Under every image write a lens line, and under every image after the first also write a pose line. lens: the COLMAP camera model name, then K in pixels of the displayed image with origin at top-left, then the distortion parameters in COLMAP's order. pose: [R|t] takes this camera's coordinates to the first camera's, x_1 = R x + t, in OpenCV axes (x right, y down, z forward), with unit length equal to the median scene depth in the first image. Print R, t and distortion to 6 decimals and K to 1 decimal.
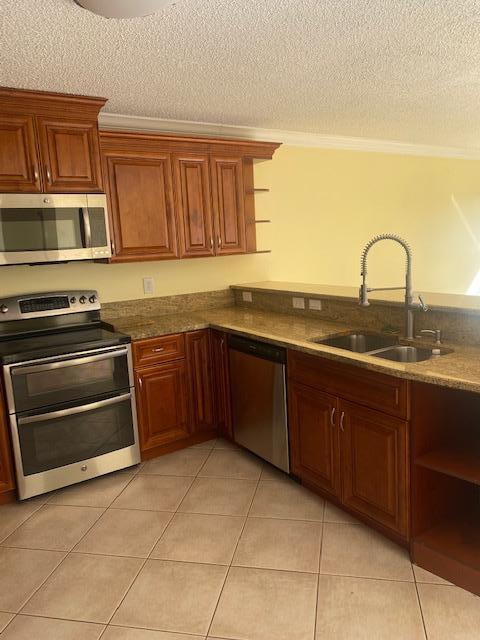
lens RADIAL K [[484.6, 0, 239.9], [0, 484.6, 320.3], [0, 0, 1]] dist [0.007721, -0.005885]
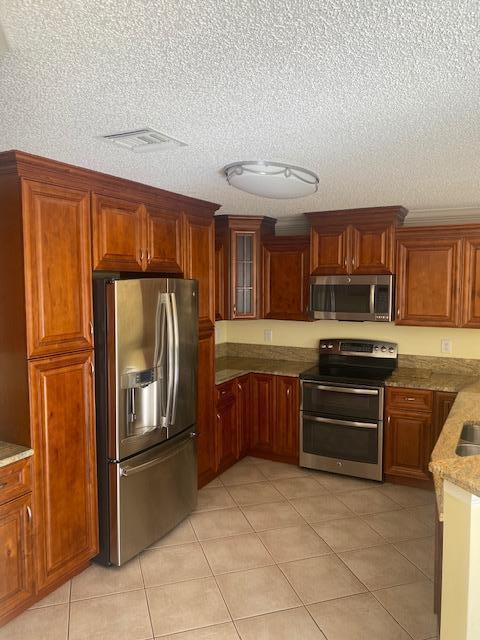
lens RADIAL K [[484.6, 0, 240.2], [0, 484.6, 318.7], [0, 0, 1]] dist [0.007721, -0.005885]
pose [[0.482854, 0.119339, -0.867531, 0.621655], [-0.165481, 0.985256, 0.043429, -0.113864], [0.859923, 0.122590, 0.495483, -0.012398]]
